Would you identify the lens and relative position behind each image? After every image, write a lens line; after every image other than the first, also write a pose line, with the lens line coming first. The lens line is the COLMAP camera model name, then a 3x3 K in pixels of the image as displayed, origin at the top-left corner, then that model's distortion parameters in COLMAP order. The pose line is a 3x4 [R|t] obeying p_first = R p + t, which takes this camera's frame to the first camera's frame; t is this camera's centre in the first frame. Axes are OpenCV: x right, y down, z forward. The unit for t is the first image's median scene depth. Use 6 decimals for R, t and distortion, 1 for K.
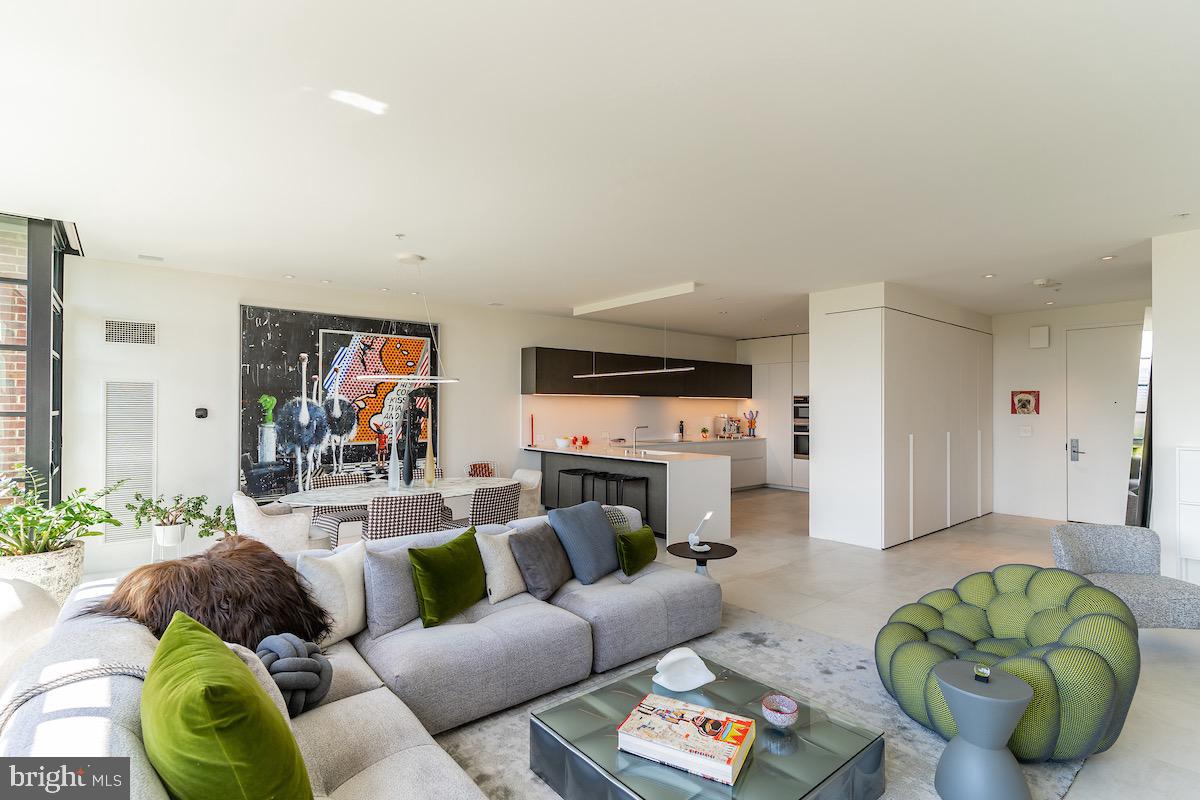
lens RADIAL K [[570.5, 0, 598.2], [0, 570.5, 403.1], [0, 0, 1]] dist [0.002722, -0.000156]
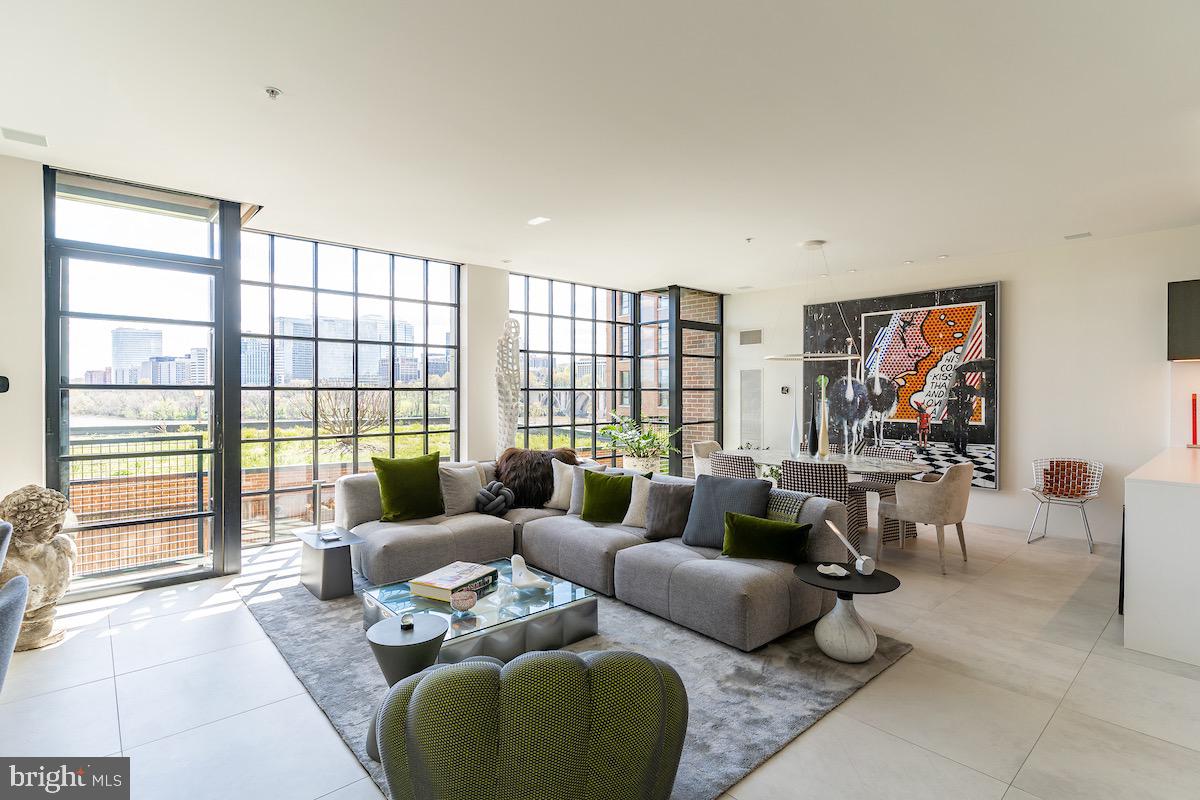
lens RADIAL K [[579.3, 0, 599.3], [0, 579.3, 393.6], [0, 0, 1]] dist [0.002020, -0.000022]
pose [[0.036133, 0.002947, -0.999343, 0.596004], [0.007428, 0.999967, 0.003217, 0.015863], [0.999319, -0.007539, 0.036109, 0.446931]]
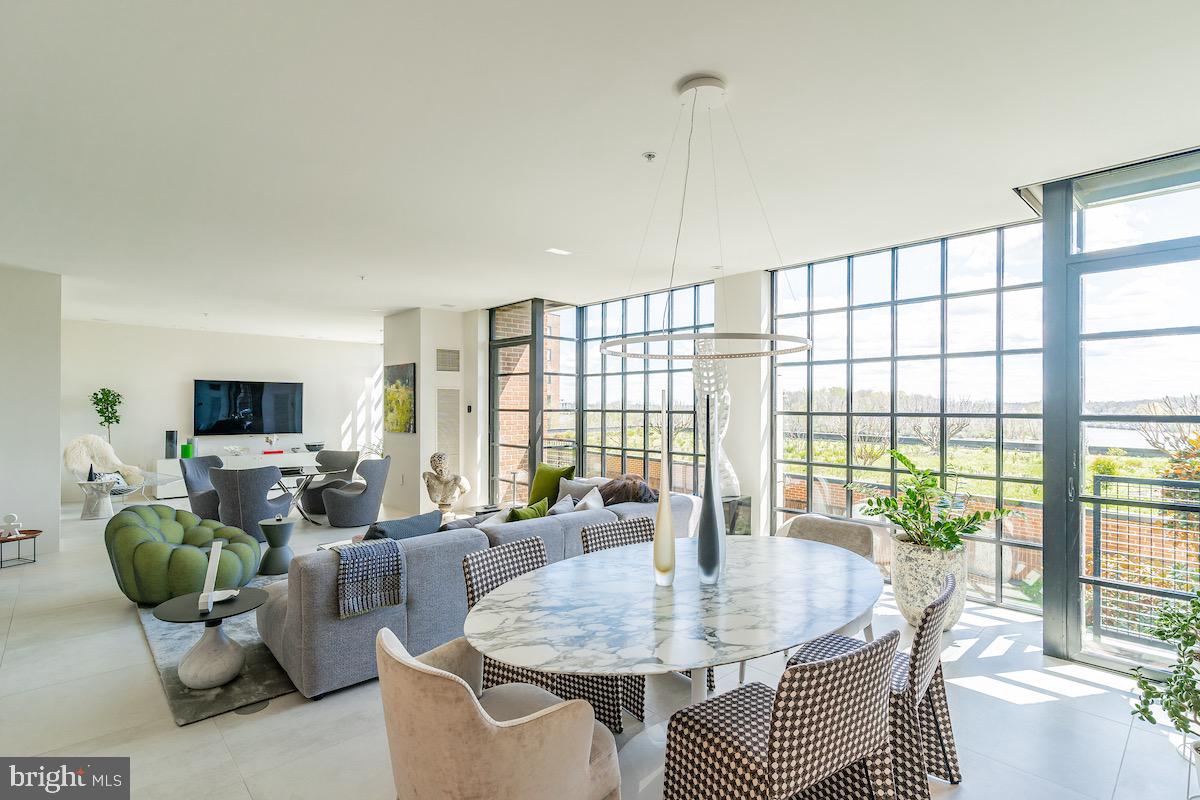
lens RADIAL K [[570.5, 0, 598.2], [0, 570.5, 403.1], [0, 0, 1]] dist [0.002722, -0.000156]
pose [[-0.998139, -0.004674, -0.060796, -0.169712], [-0.003935, 0.999917, -0.012258, 0.005880], [0.060848, -0.011996, -0.998075, 1.167573]]
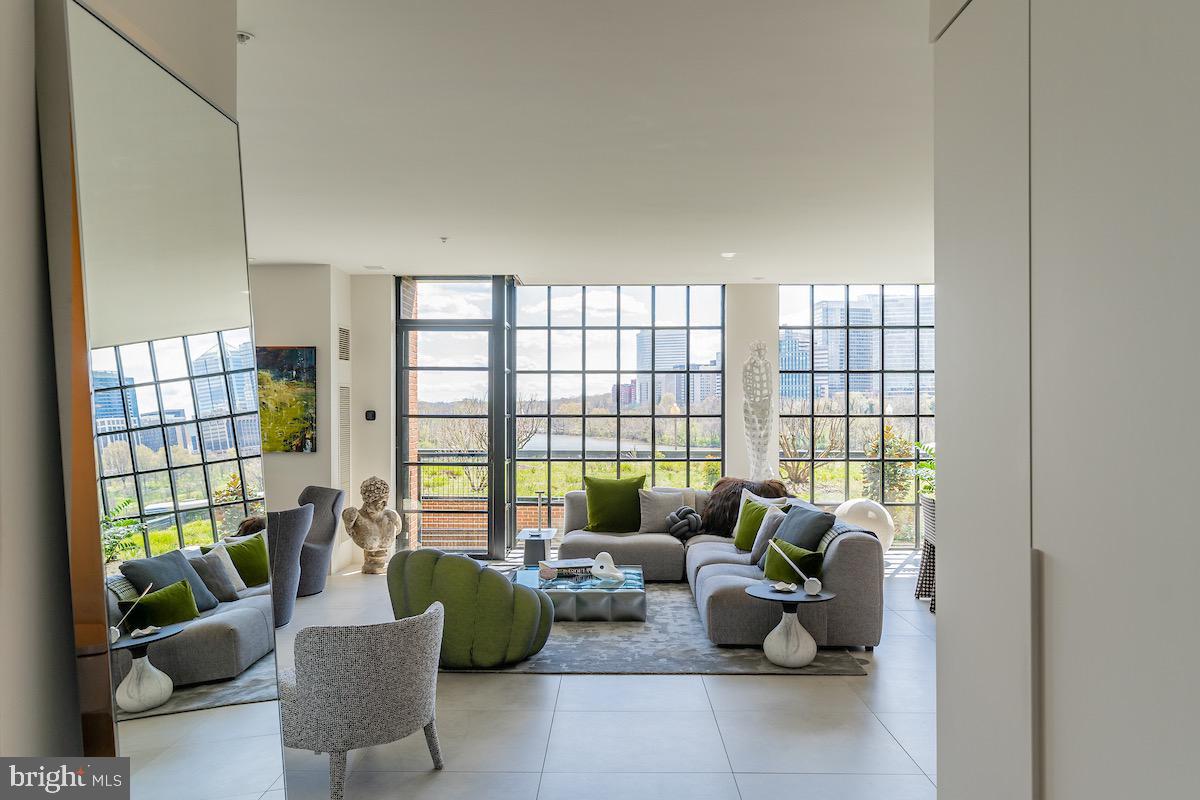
lens RADIAL K [[942.6, 0, 600.0], [0, 942.6, 400.0], [0, 0, 1]] dist [-0.001757, 0.000772]
pose [[-0.648805, -0.007371, -0.760919, 0.900187], [0.006070, 0.999871, -0.014861, 0.004858], [0.760931, -0.014261, -0.648676, 1.101690]]
